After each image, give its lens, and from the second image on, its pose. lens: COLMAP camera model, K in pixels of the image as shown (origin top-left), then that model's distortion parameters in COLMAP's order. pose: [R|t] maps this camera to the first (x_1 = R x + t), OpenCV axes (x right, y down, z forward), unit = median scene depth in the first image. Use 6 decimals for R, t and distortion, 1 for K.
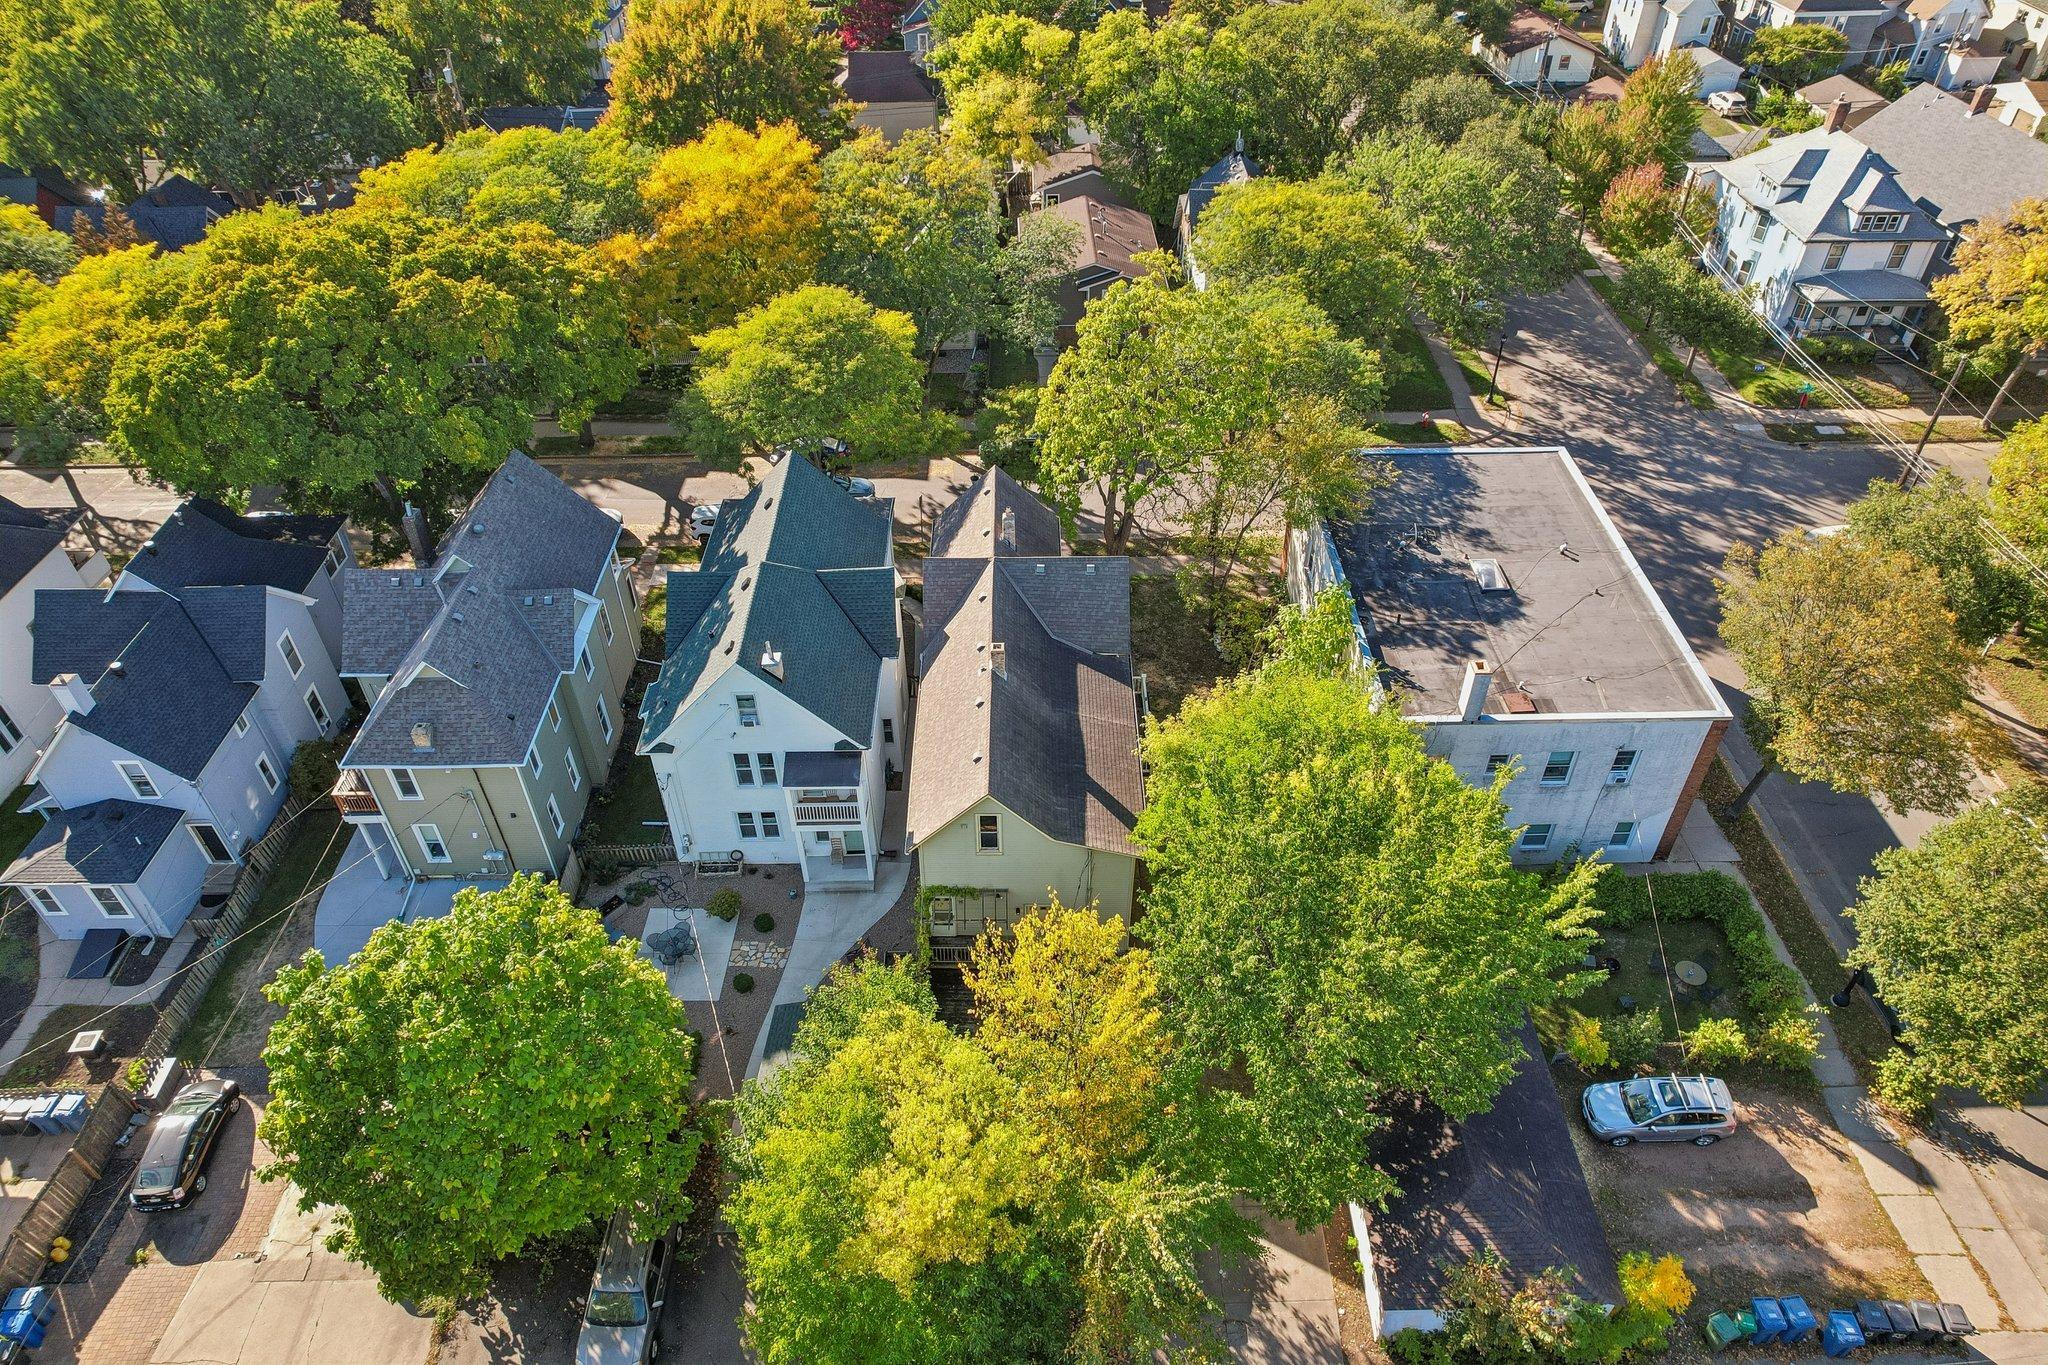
lens RADIAL K [[1303.3, 0, 1030.6], [0, 1303.3, 692.1], [0, 0, 1]] dist [-0.087247, 0.069637]
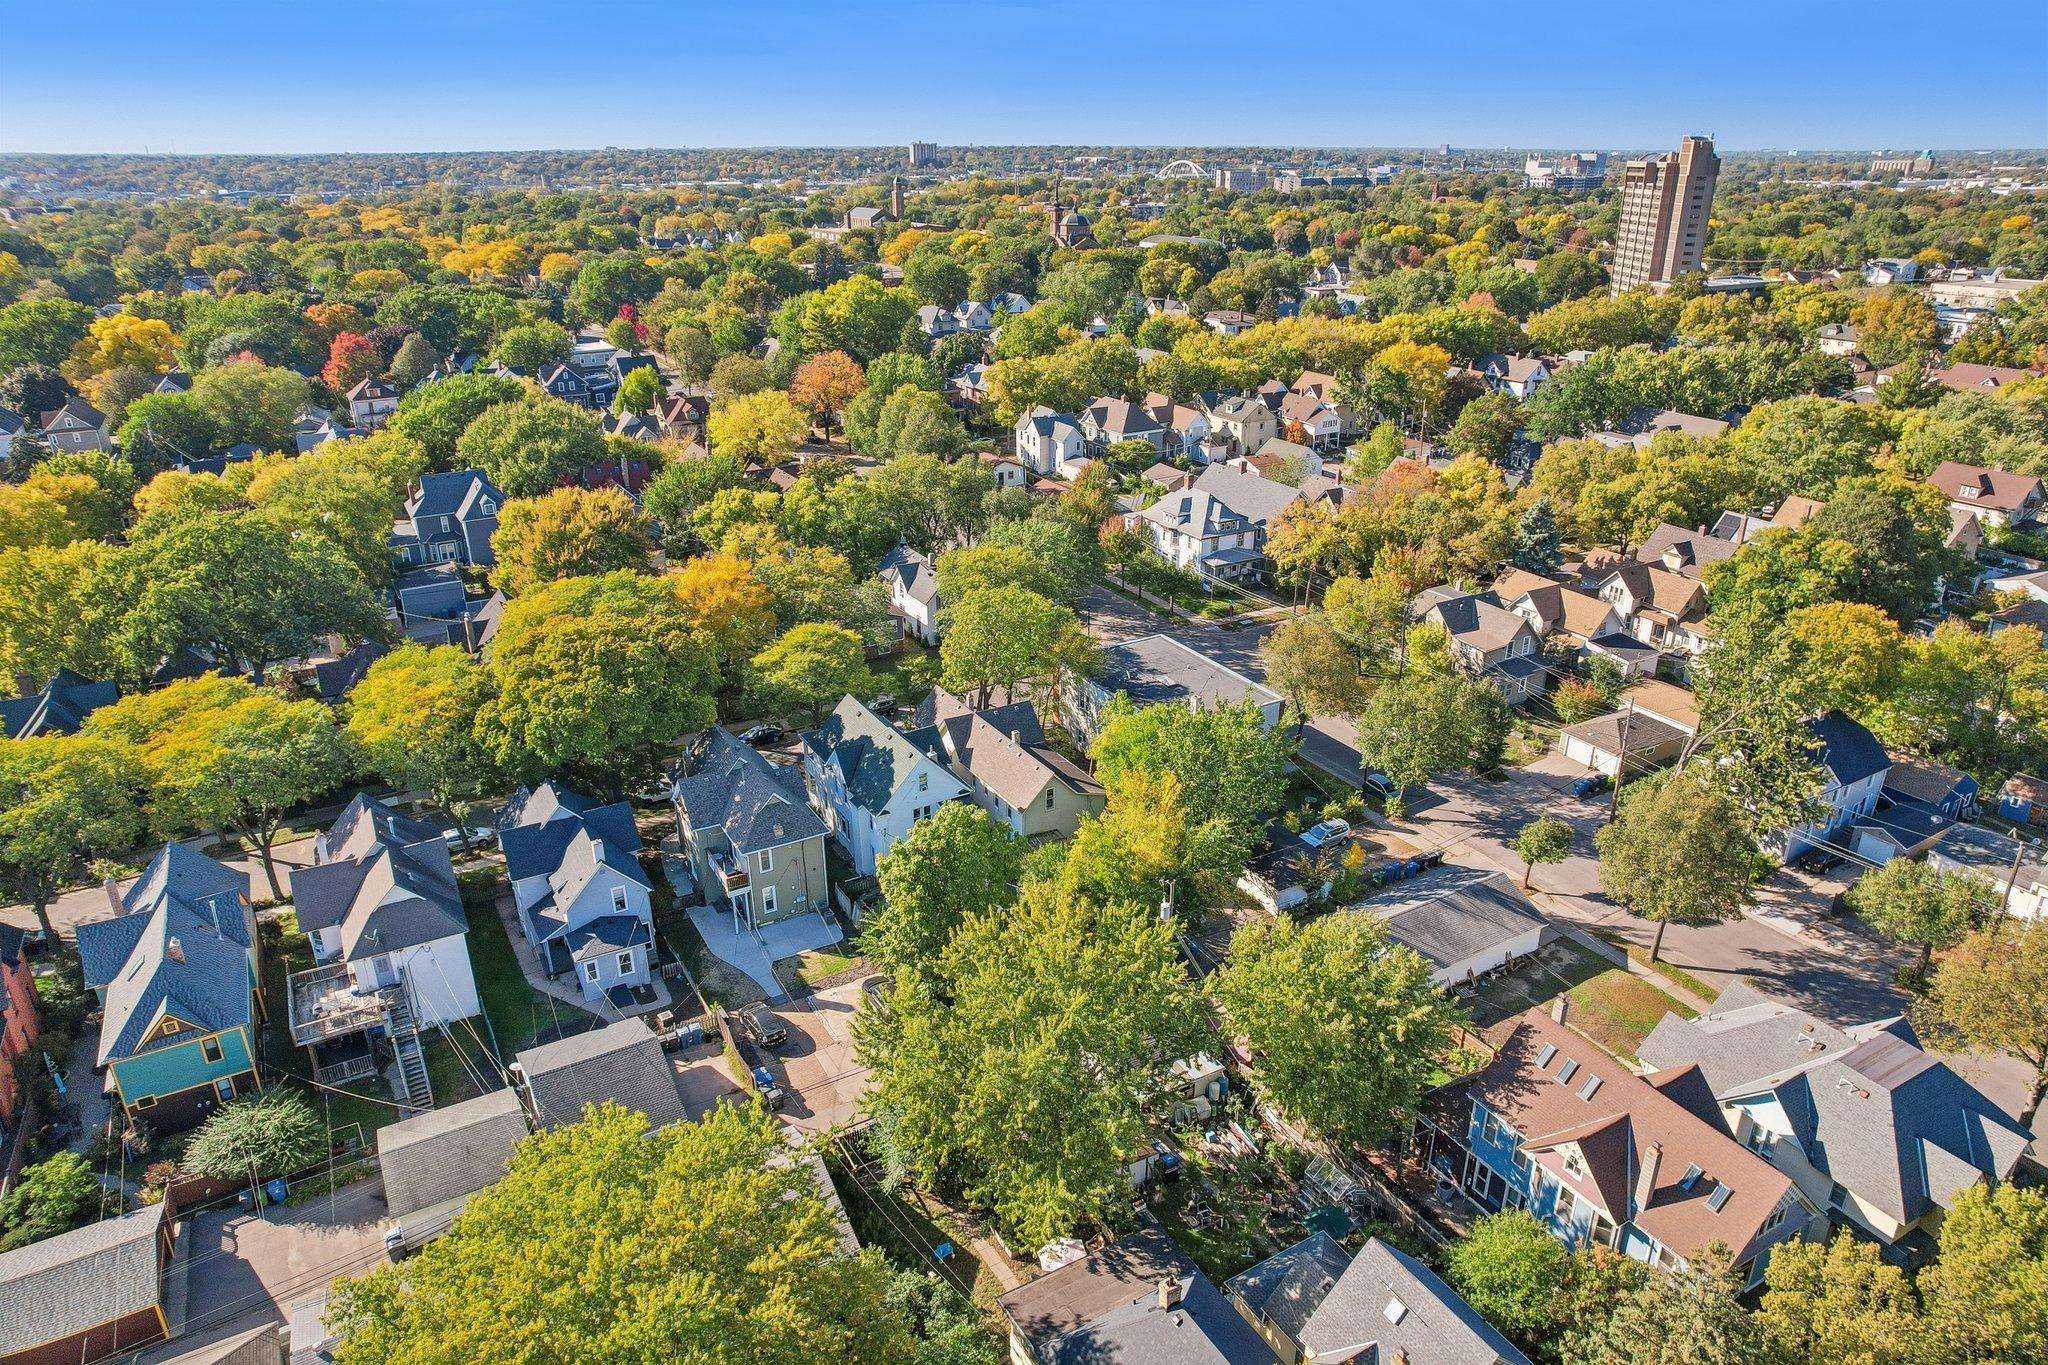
lens RADIAL K [[1303.3, 0, 1030.6], [0, 1303.3, 692.1], [0, 0, 1]] dist [-0.087247, 0.069637]
pose [[0.872687, -0.185896, 0.451508, -0.798855], [0.315592, 0.920332, -0.231063, 0.341342], [-0.372584, 0.344139, 0.861830, -0.776187]]
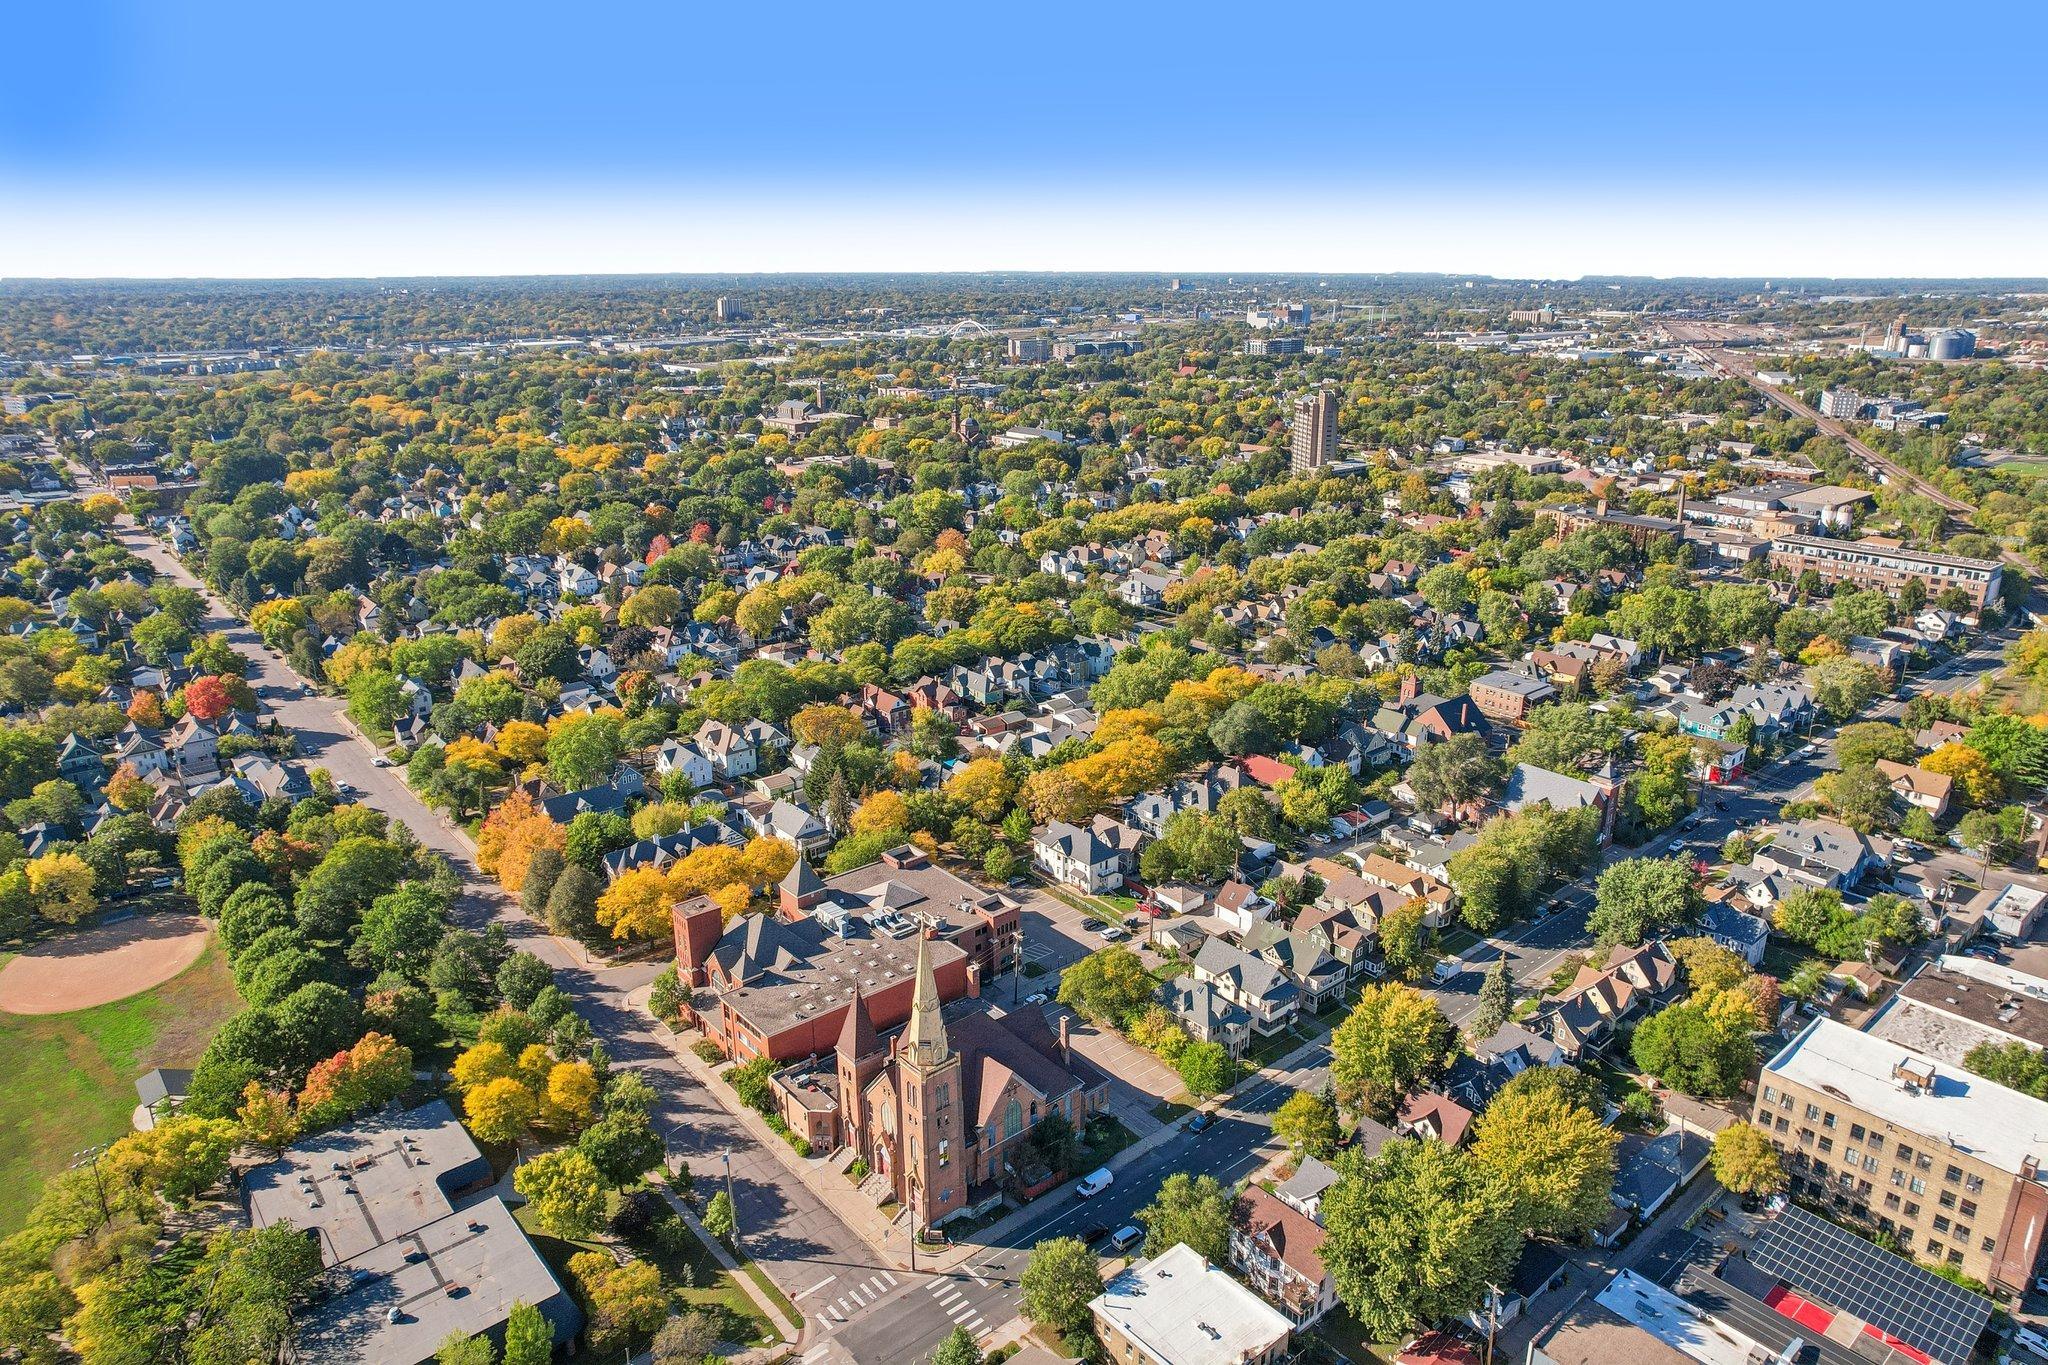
lens RADIAL K [[1303.3, 0, 1030.6], [0, 1303.3, 692.1], [0, 0, 1]] dist [-0.087247, 0.069637]
pose [[0.768490, -0.190715, 0.610779, -4.847784], [0.411980, 0.877846, -0.244252, 1.770511], [-0.489588, 0.439334, 0.753186, -4.231026]]
